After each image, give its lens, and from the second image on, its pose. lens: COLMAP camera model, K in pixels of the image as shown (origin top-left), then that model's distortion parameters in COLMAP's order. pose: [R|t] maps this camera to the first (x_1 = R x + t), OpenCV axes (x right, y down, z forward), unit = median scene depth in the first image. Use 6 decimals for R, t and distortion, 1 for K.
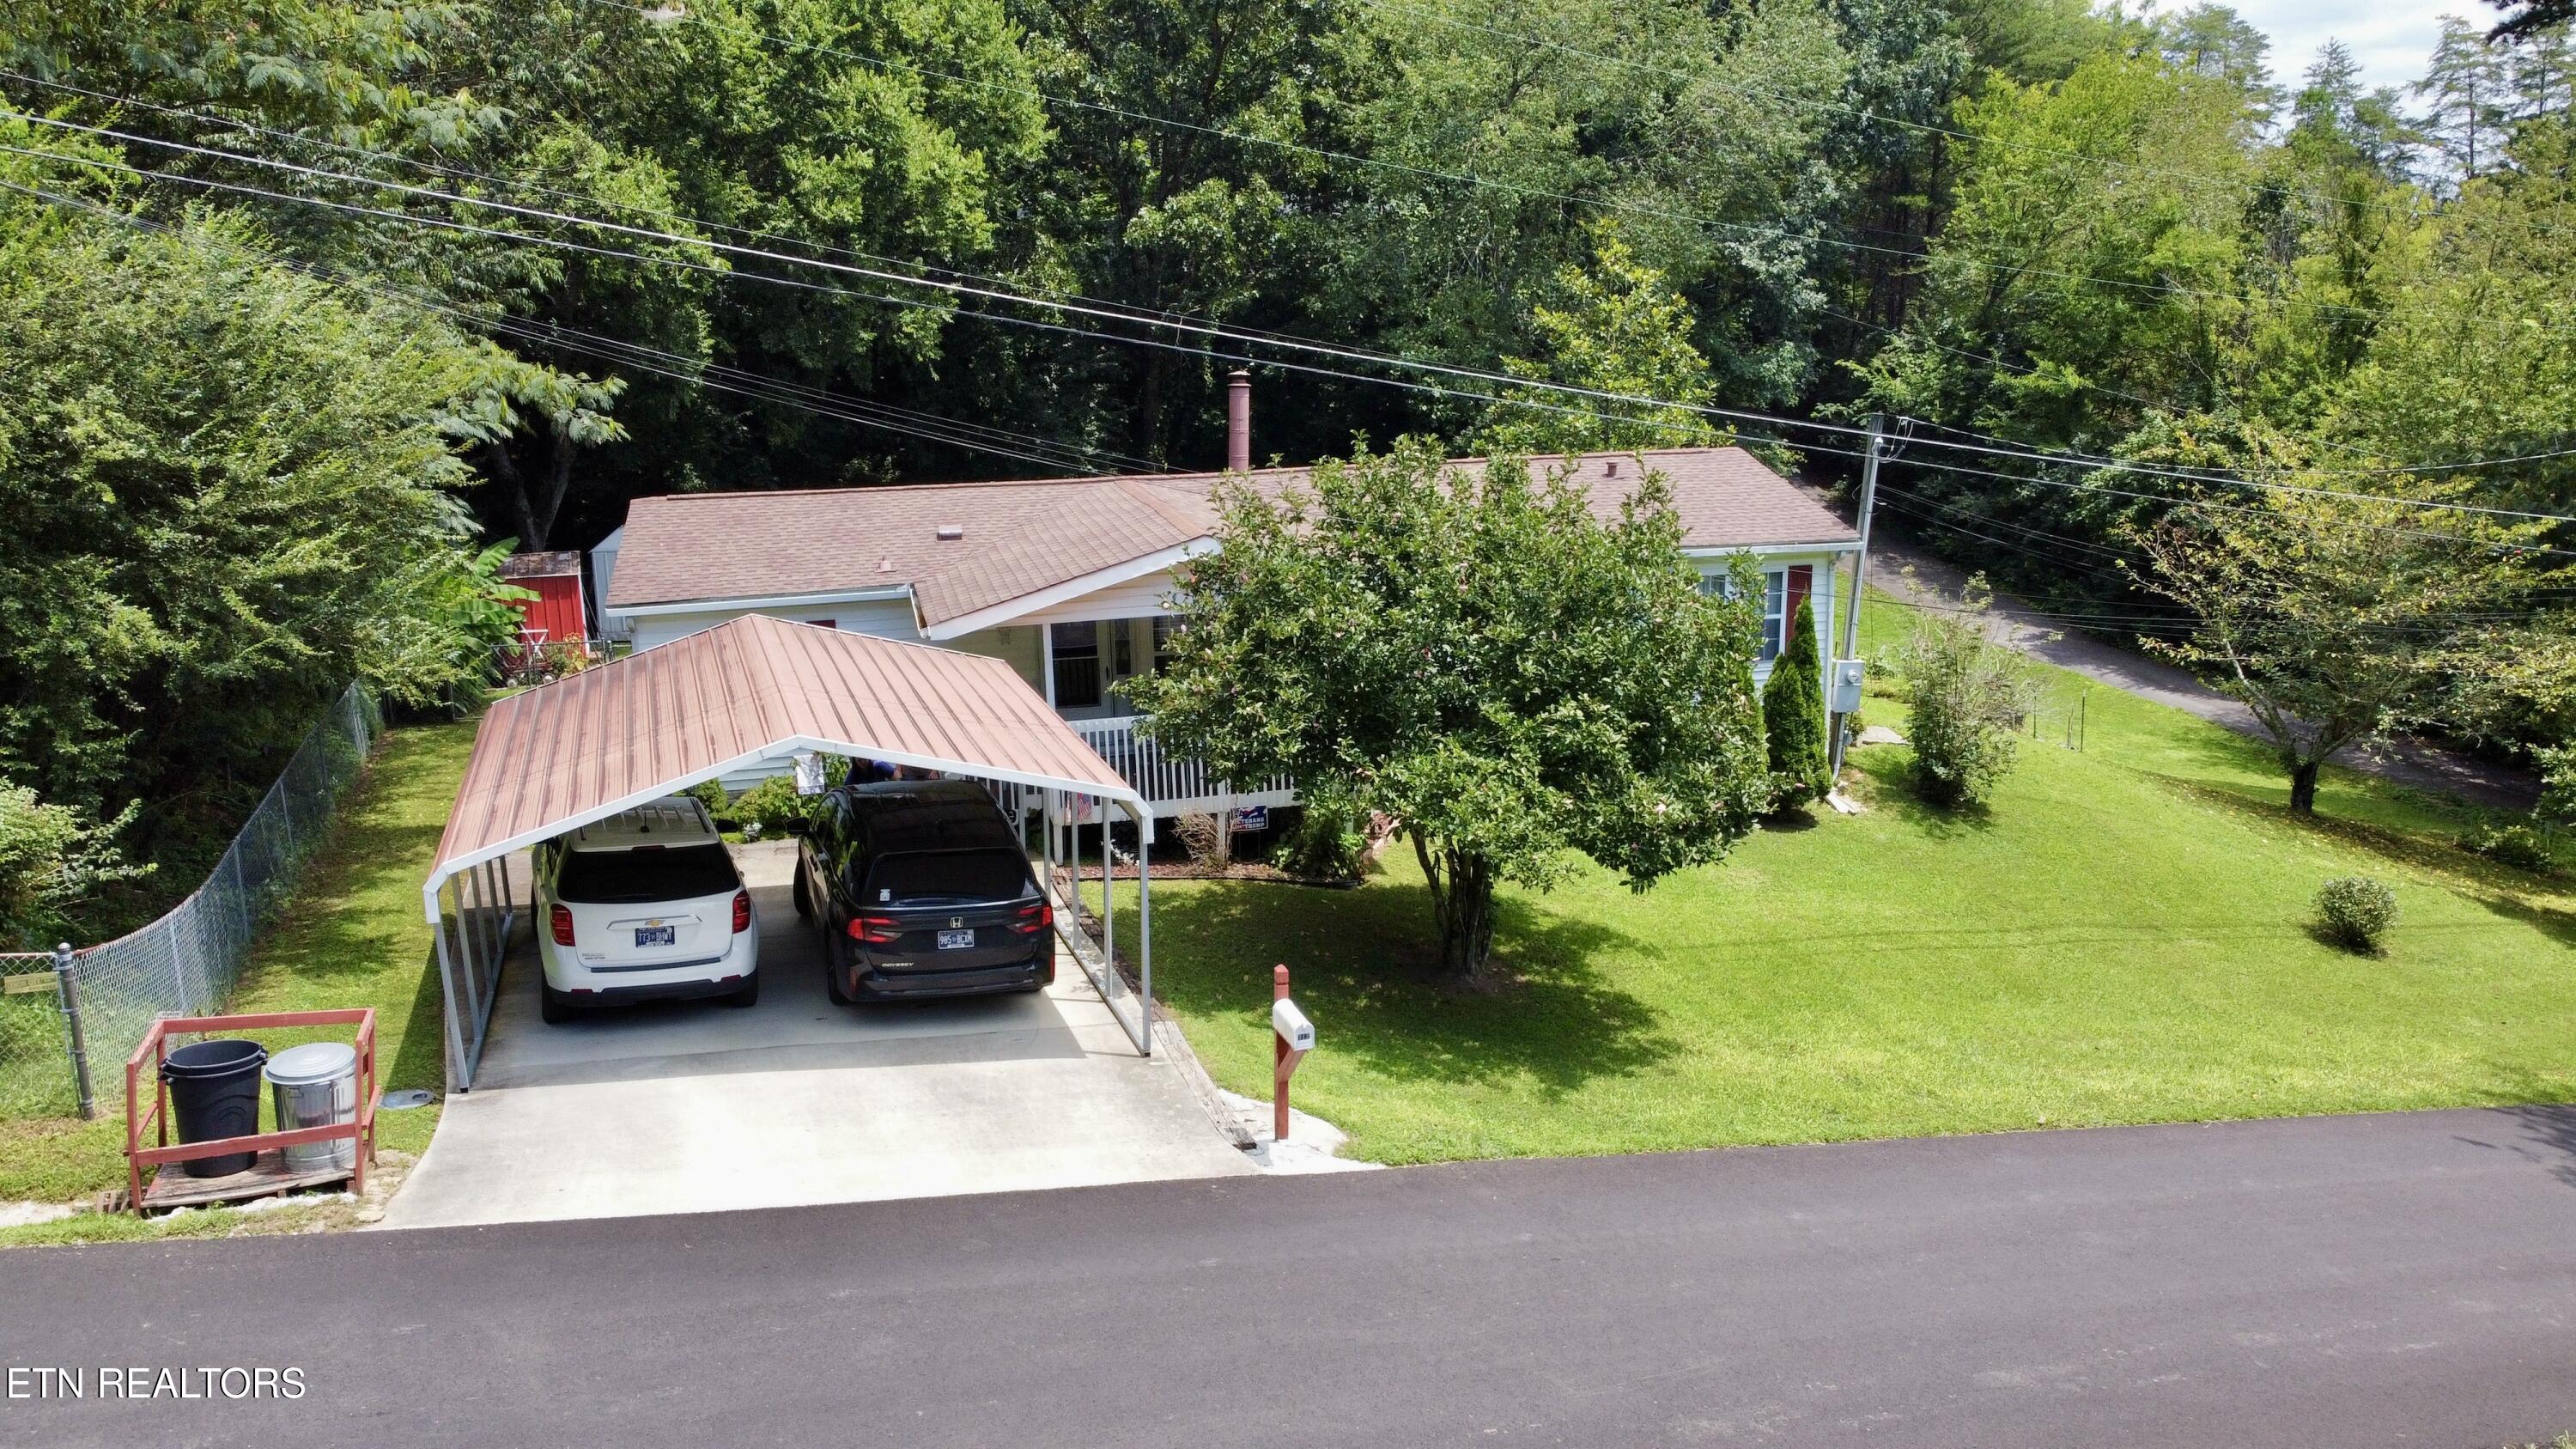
lens RADIAL K [[1966.6, 0, 1288.0], [0, 1966.6, 724.5], [0, 0, 1]] dist [-0.036695, 0.001974]
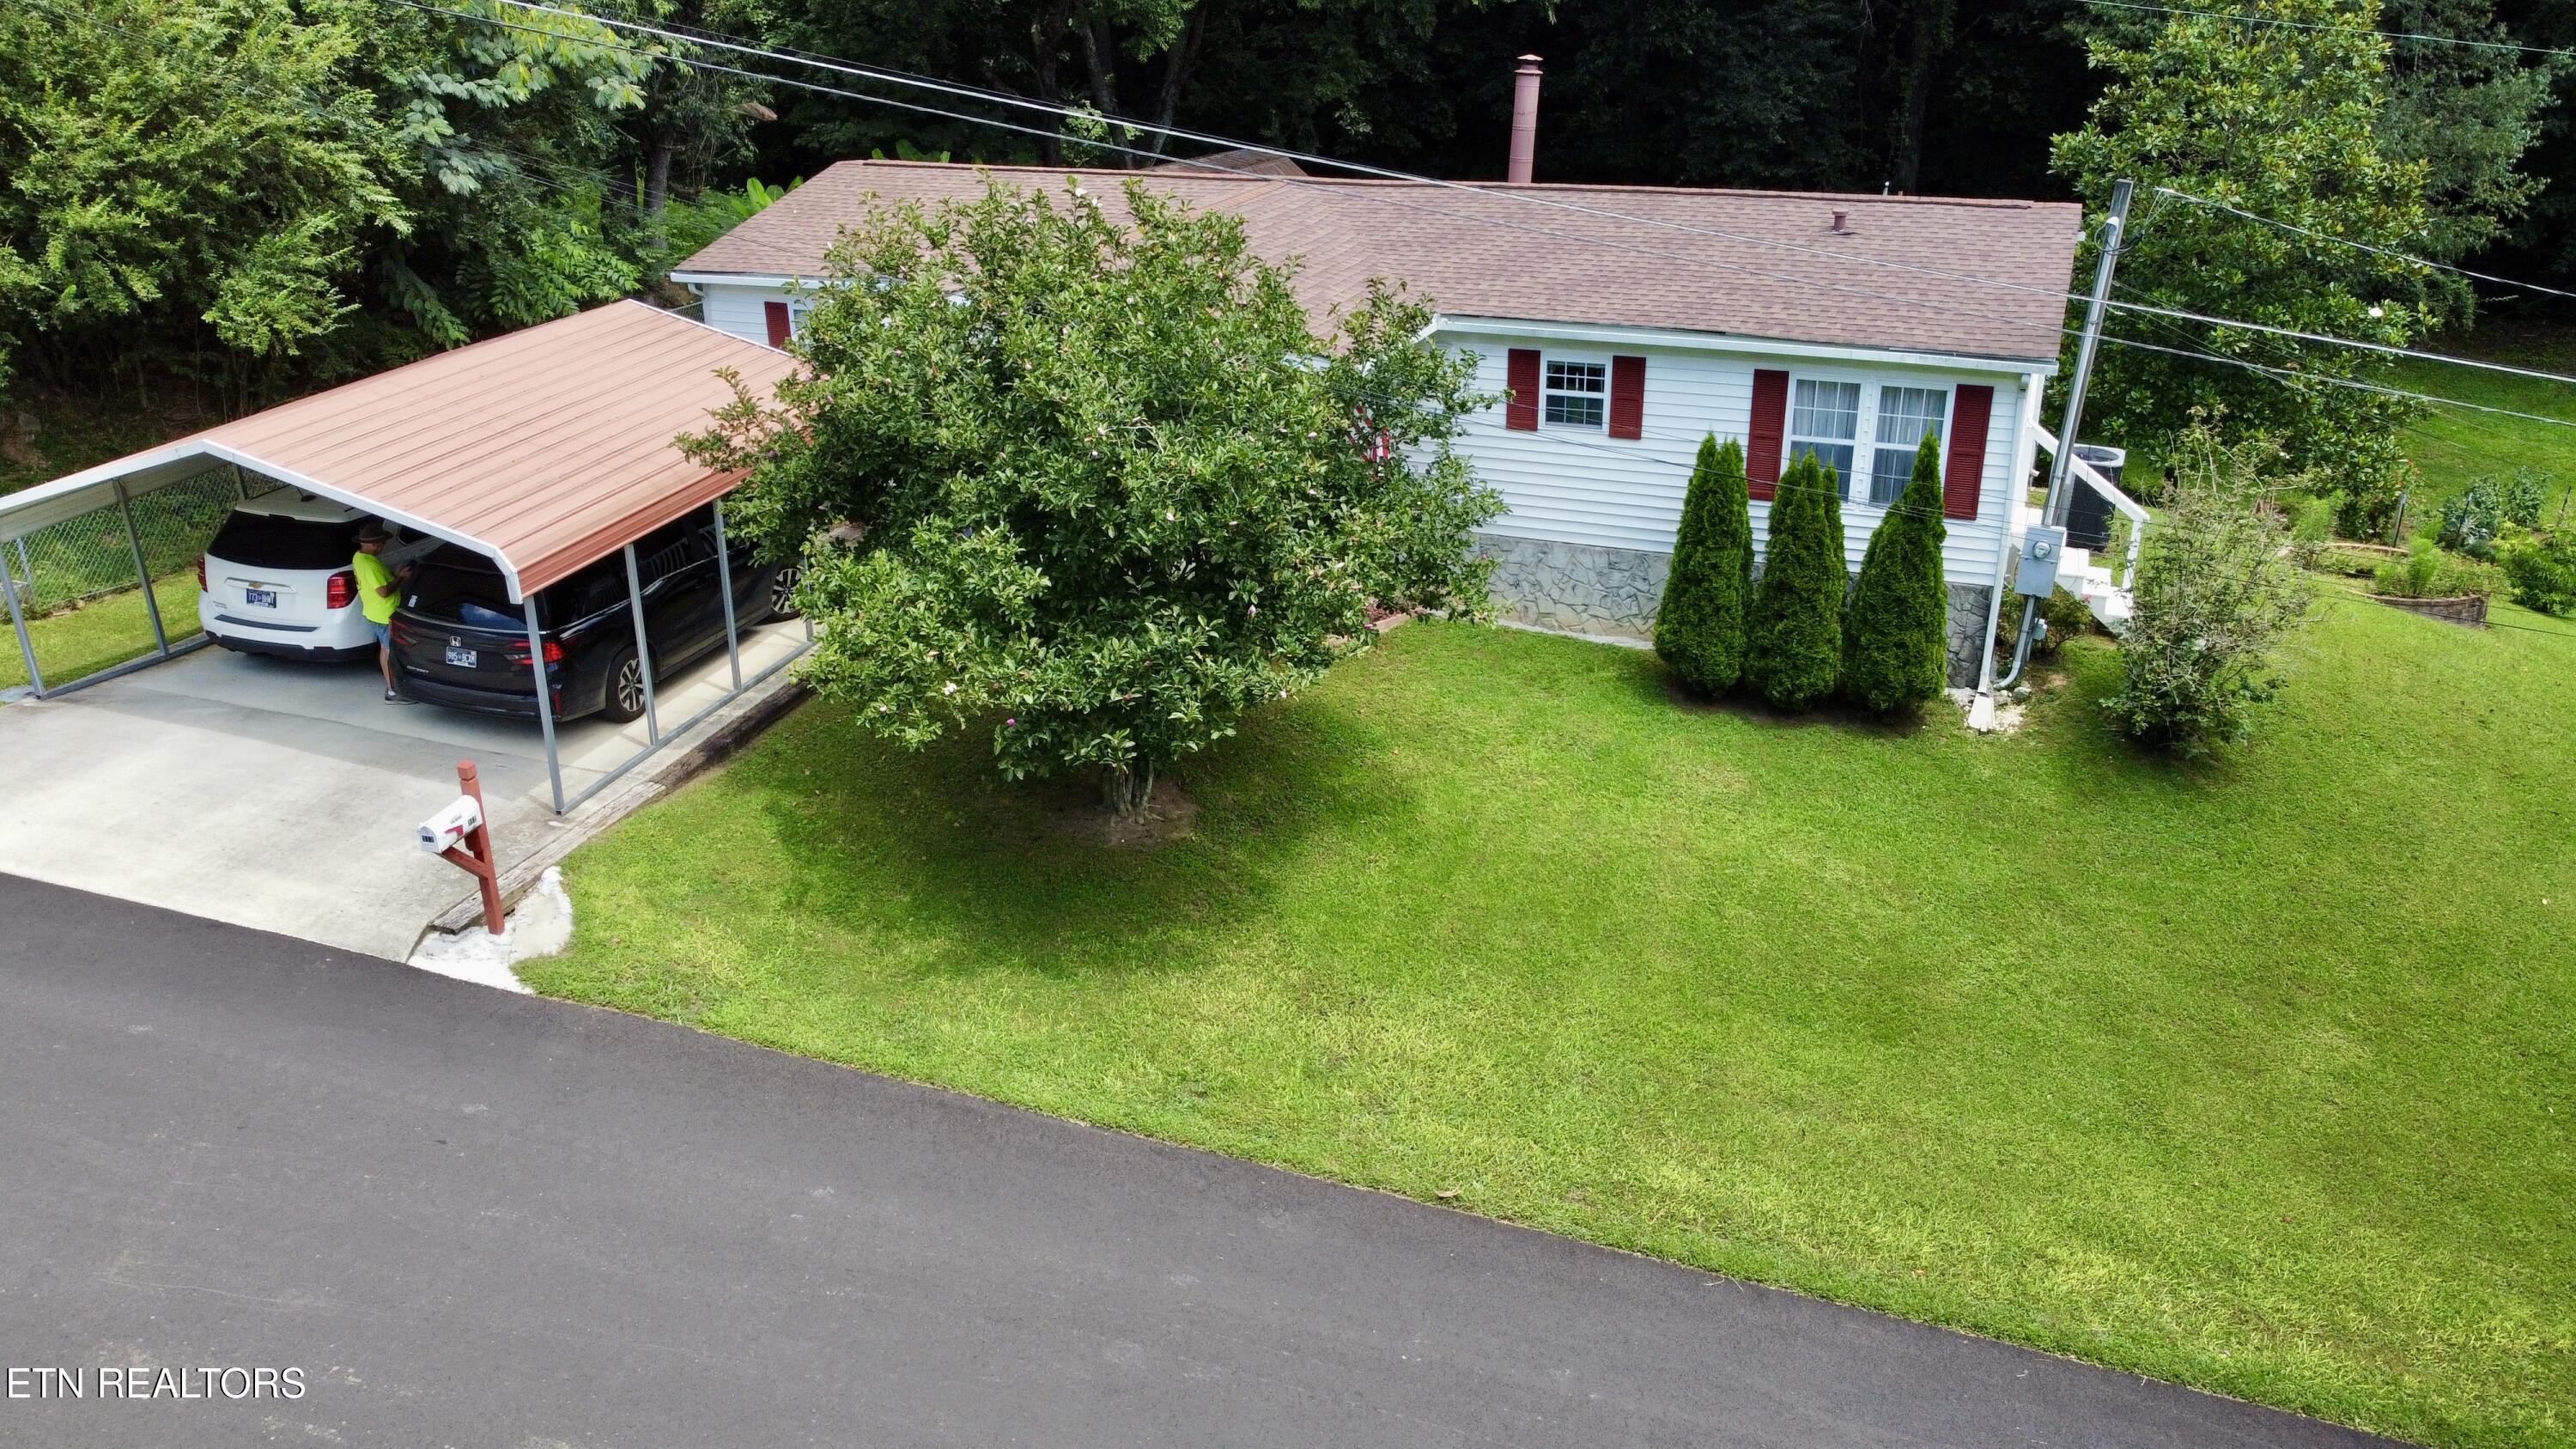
lens RADIAL K [[1966.6, 0, 1288.0], [0, 1966.6, 724.5], [0, 0, 1]] dist [-0.036695, 0.001974]
pose [[0.836360, 0.233091, -0.496155, 0.701983], [-0.133565, 0.964468, 0.227952, -0.145962], [0.531659, -0.124381, 0.837775, 0.375712]]
